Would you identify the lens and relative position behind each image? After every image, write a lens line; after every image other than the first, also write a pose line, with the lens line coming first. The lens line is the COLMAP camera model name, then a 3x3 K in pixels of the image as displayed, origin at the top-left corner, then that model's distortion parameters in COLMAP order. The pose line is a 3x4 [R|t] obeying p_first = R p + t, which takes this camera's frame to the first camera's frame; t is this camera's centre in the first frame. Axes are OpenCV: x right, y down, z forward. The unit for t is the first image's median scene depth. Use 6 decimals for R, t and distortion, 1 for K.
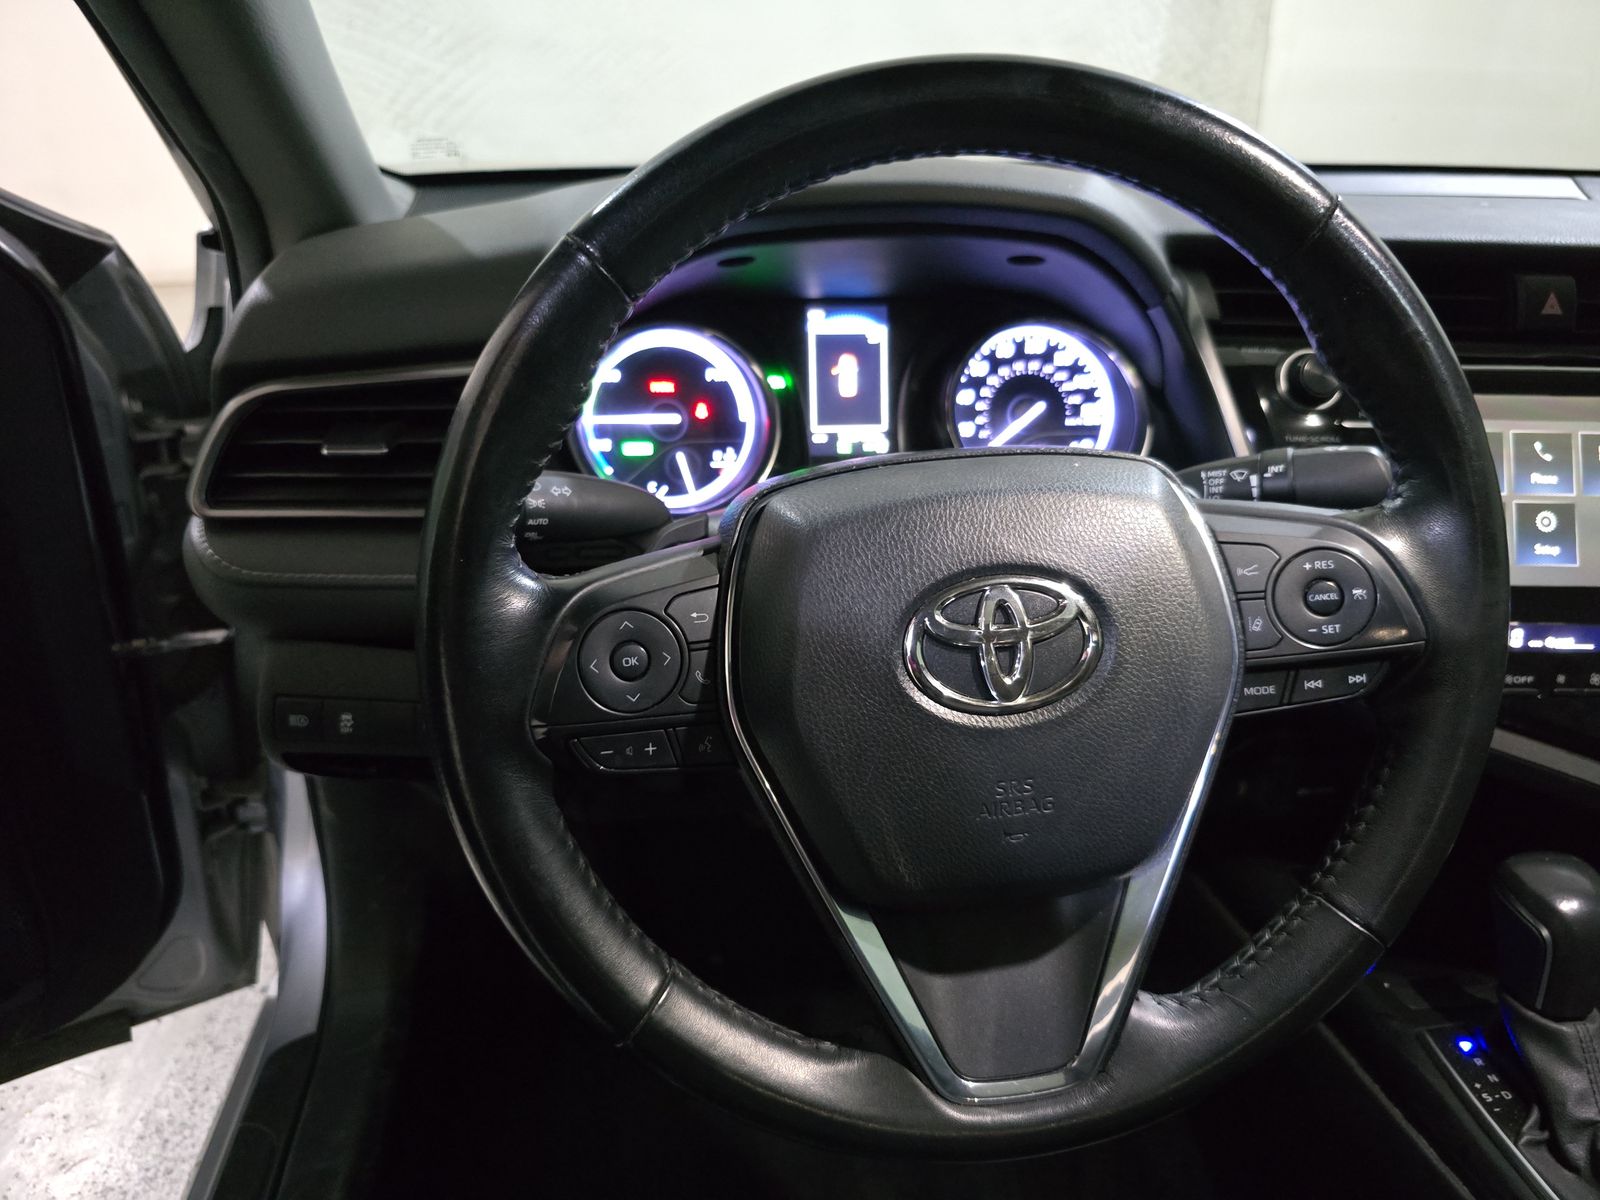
lens RADIAL K [[1084.5, 0, 809.1], [0, 1084.5, 597.5], [0, 0, 1]] dist [0.038531, -0.043997]
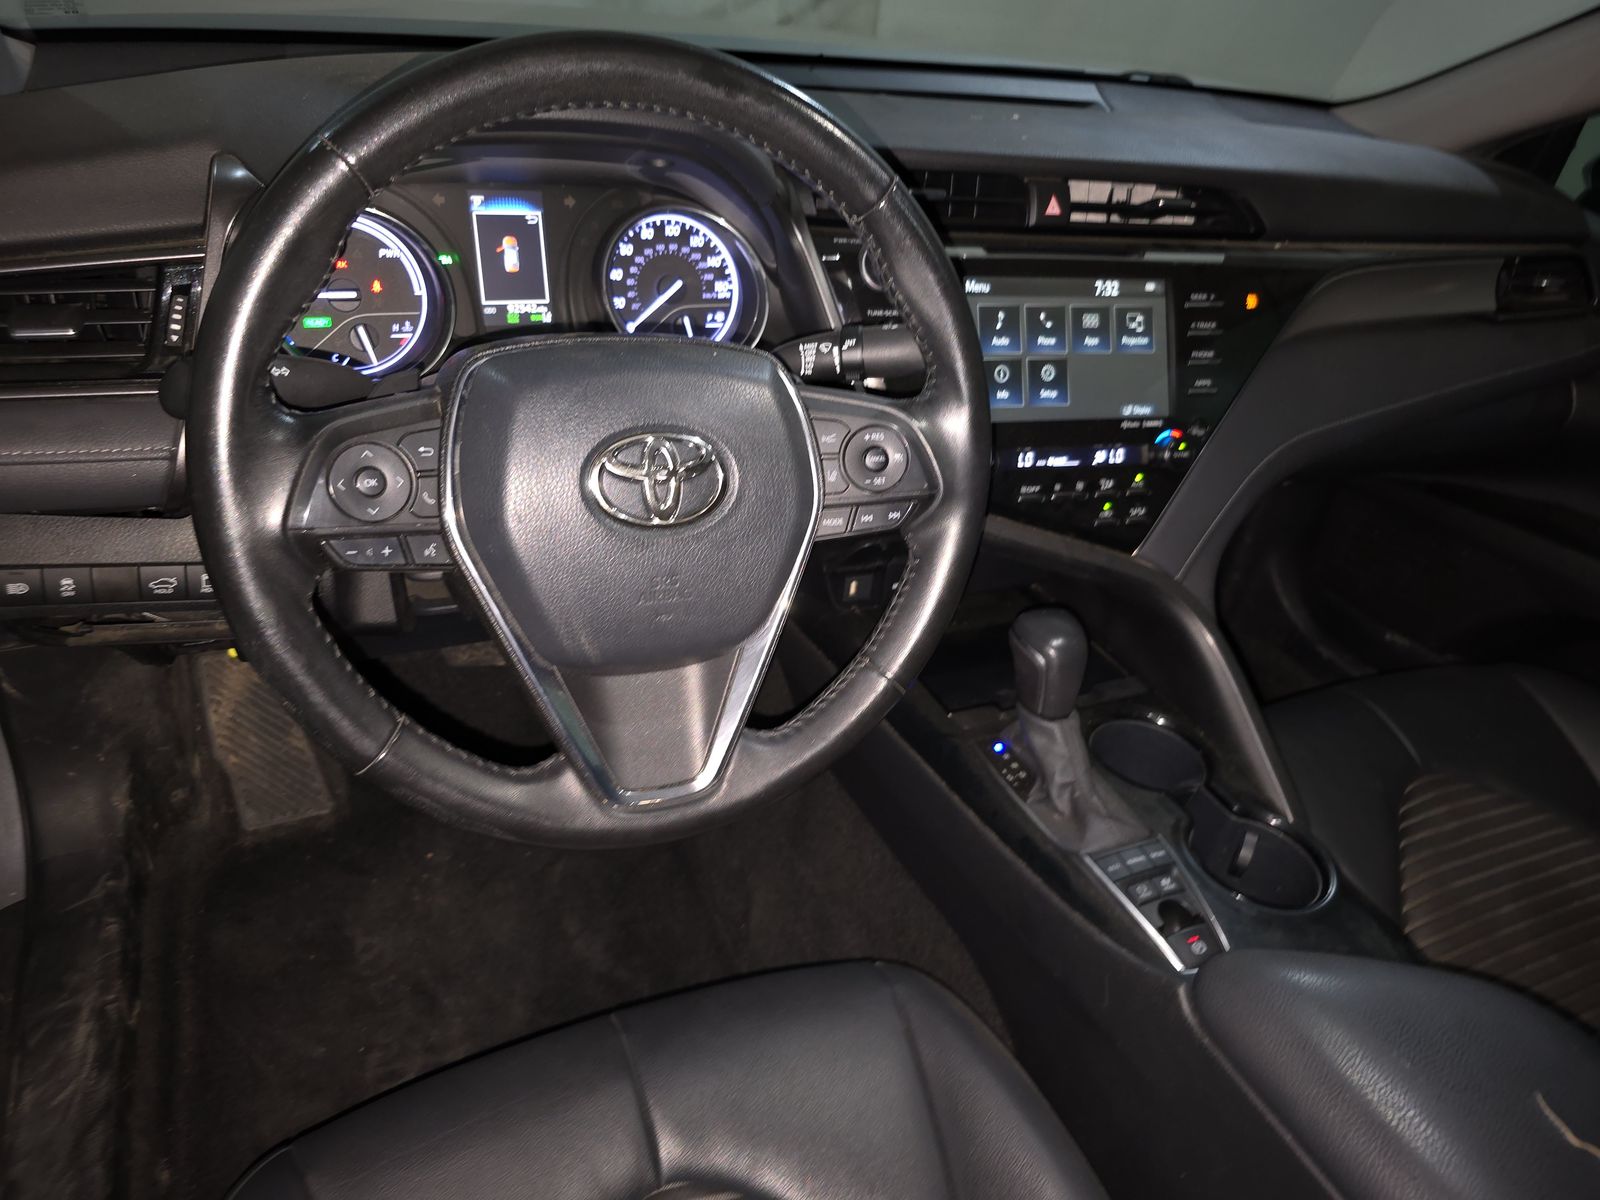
lens RADIAL K [[1084.5, 0, 809.1], [0, 1084.5, 597.5], [0, 0, 1]] dist [0.038531, -0.043997]
pose [[0.950781, -0.086421, 0.297568, -0.038355], [0.042482, 0.987607, 0.151088, -0.009195], [-0.306938, -0.131010, 0.942669, -0.214746]]
